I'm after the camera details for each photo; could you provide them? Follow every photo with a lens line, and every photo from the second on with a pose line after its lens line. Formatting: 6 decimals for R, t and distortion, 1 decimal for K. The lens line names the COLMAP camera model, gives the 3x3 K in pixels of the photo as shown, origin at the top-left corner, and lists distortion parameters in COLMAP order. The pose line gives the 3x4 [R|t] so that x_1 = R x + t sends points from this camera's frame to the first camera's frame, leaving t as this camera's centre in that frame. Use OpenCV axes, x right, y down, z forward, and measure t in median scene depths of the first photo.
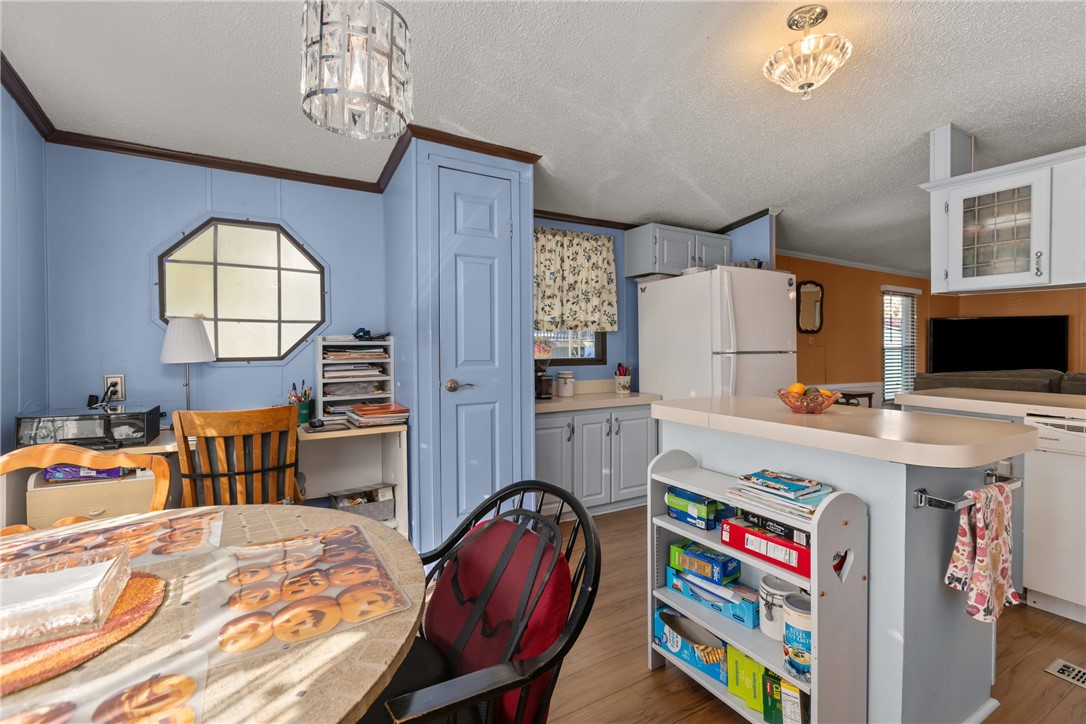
lens RADIAL K [[487.0, 0, 548.3], [0, 487.0, 353.3], [0, 0, 1]] dist [0.001895, -0.001669]
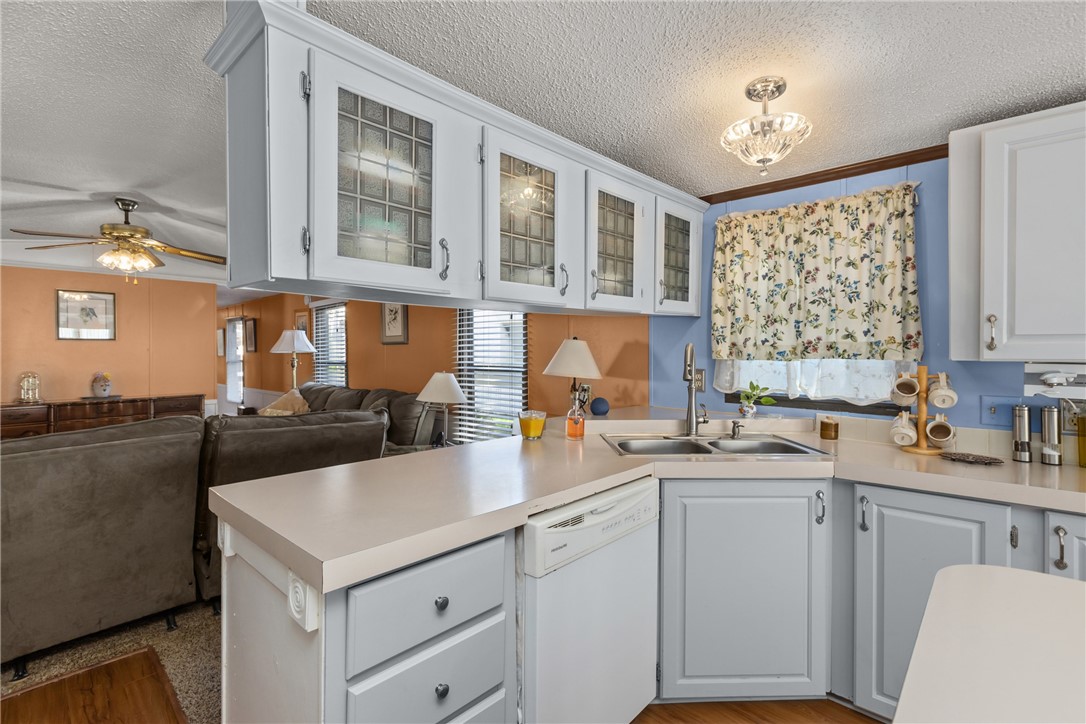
lens RADIAL K [[493.5, 0, 542.0], [0, 493.5, 350.4], [0, 0, 1]] dist [-0.000499, -0.000271]
pose [[-0.288117, 0.002174, 0.957593, 0.347640], [0.014468, 0.999893, 0.002084, -0.063520], [-0.957486, 0.014455, -0.288118, 0.970973]]
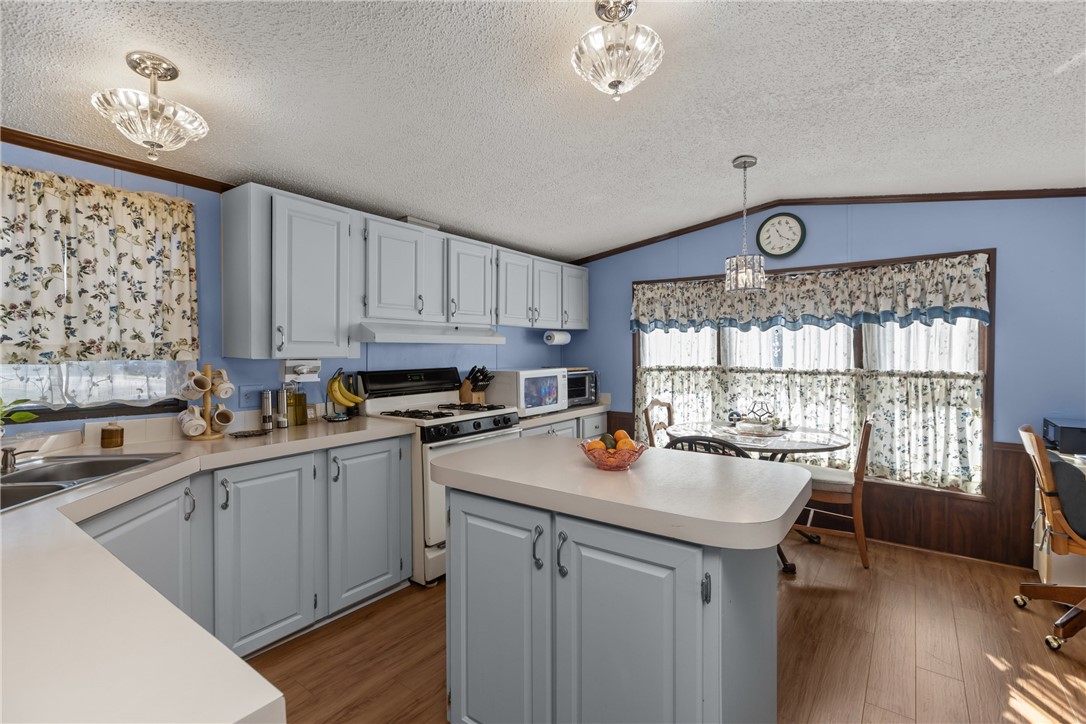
lens RADIAL K [[485.2, 0, 547.4], [0, 485.2, 358.3], [0, 0, 1]] dist [0.001190, 0.000015]
pose [[-0.917933, 0.006894, -0.396676, 0.702573], [-0.004417, 0.999609, 0.027593, -0.067877], [0.396711, 0.027081, -0.917544, 1.246354]]
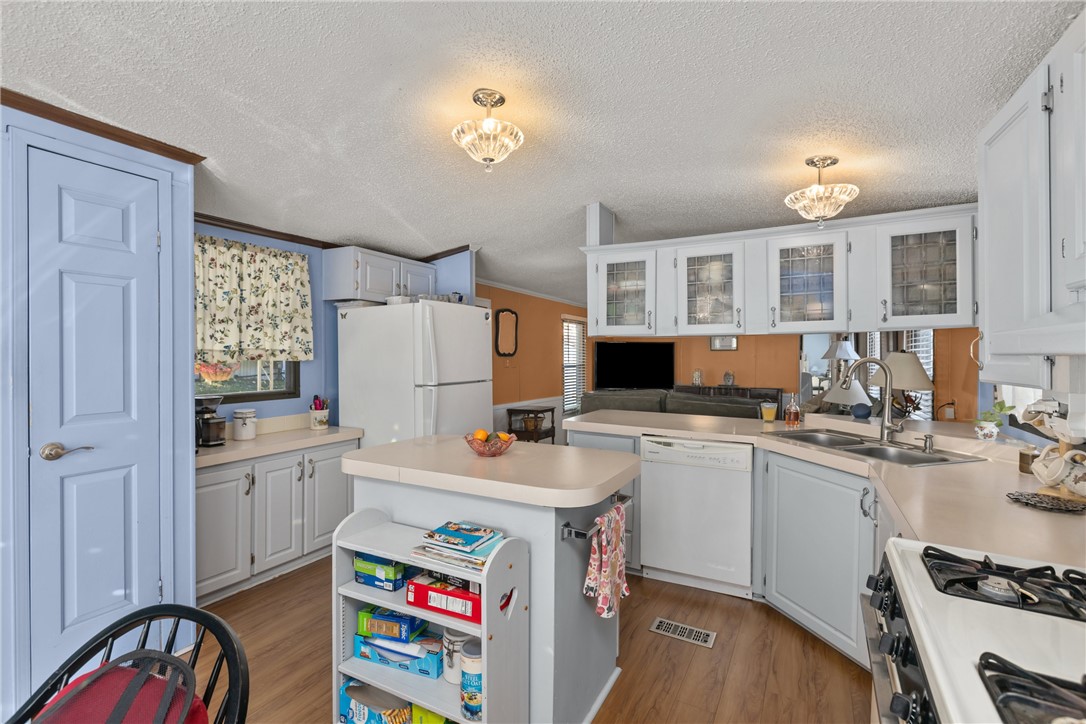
lens RADIAL K [[497.2, 0, 548.4], [0, 497.2, 356.1], [0, 0, 1]] dist [0.002310, 0.000107]
pose [[0.847574, 0.001705, 0.530674, 0.032989], [0.002555, 0.999970, -0.007294, -0.067779], [-0.530671, 0.007539, 0.847545, -0.019170]]
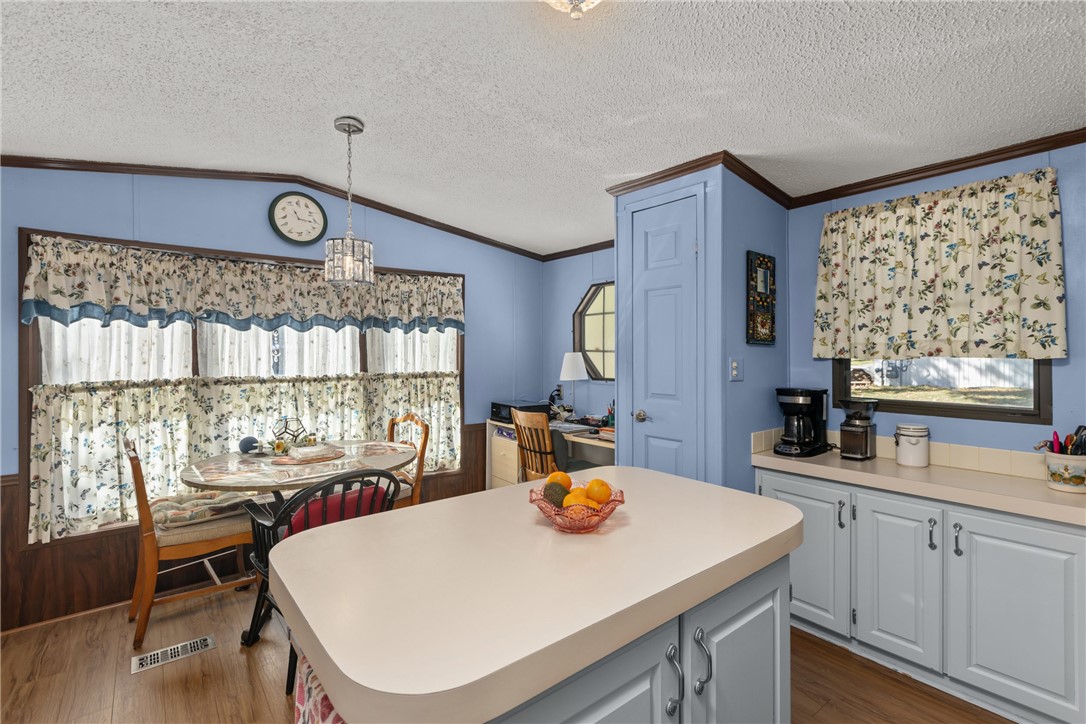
lens RADIAL K [[503.9, 0, 550.3], [0, 503.9, 349.0], [0, 0, 1]] dist [0.003027, -0.000353]
pose [[0.152575, -0.003217, -0.988287, 0.836231], [-0.011277, 0.999924, -0.004996, -0.069822], [0.988228, 0.011907, 0.152527, 0.630530]]
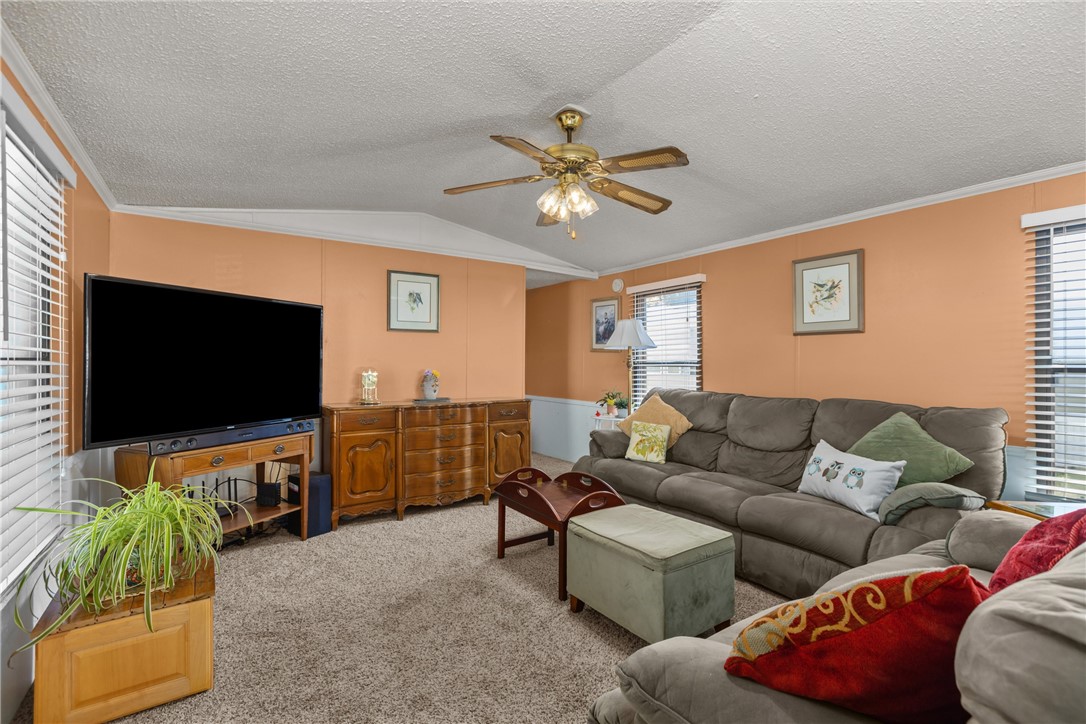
lens RADIAL K [[491.3, 0, 543.0], [0, 491.3, 362.0], [0, 0, 1]] dist [-0.004468, -0.000526]
pose [[-0.054566, -0.001862, 0.998508, 1.083512], [0.006278, 0.999978, 0.002208, -0.024879], [-0.998490, 0.006390, -0.054553, 1.793572]]
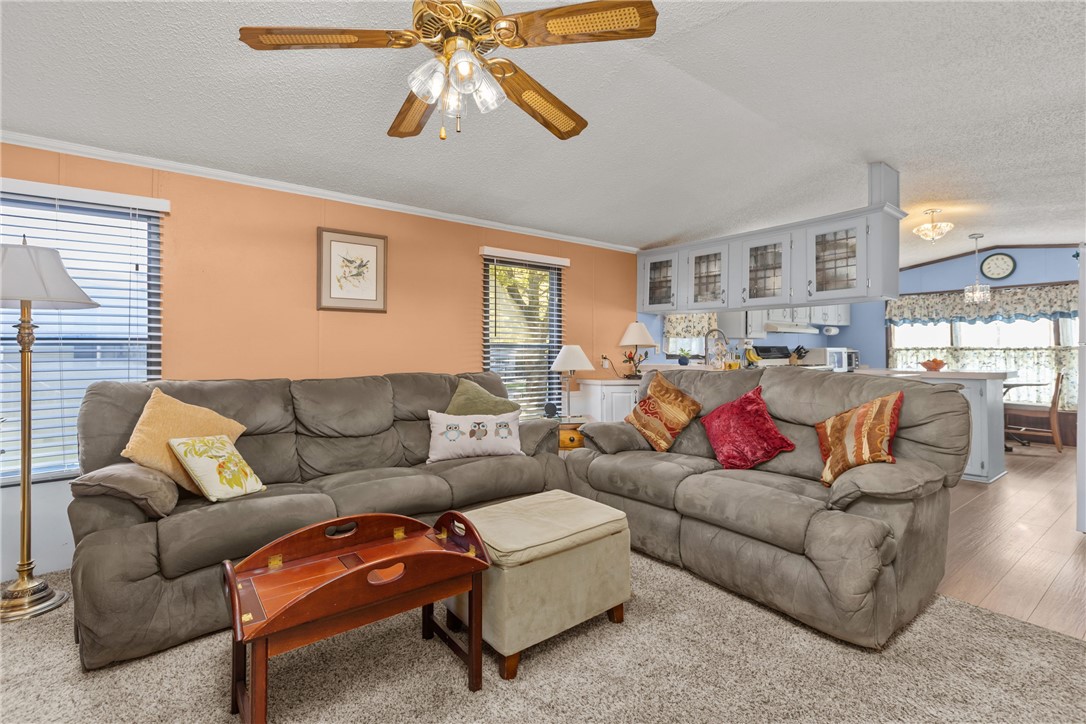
lens RADIAL K [[497.2, 0, 544.1], [0, 497.2, 348.9], [0, 0, 1]] dist [-0.000005, -0.000762]
pose [[-0.992137, 0.000164, -0.125160, 2.013300], [-0.000360, 0.999991, 0.004159, 0.001870], [0.125160, 0.004172, -0.992128, 2.335811]]
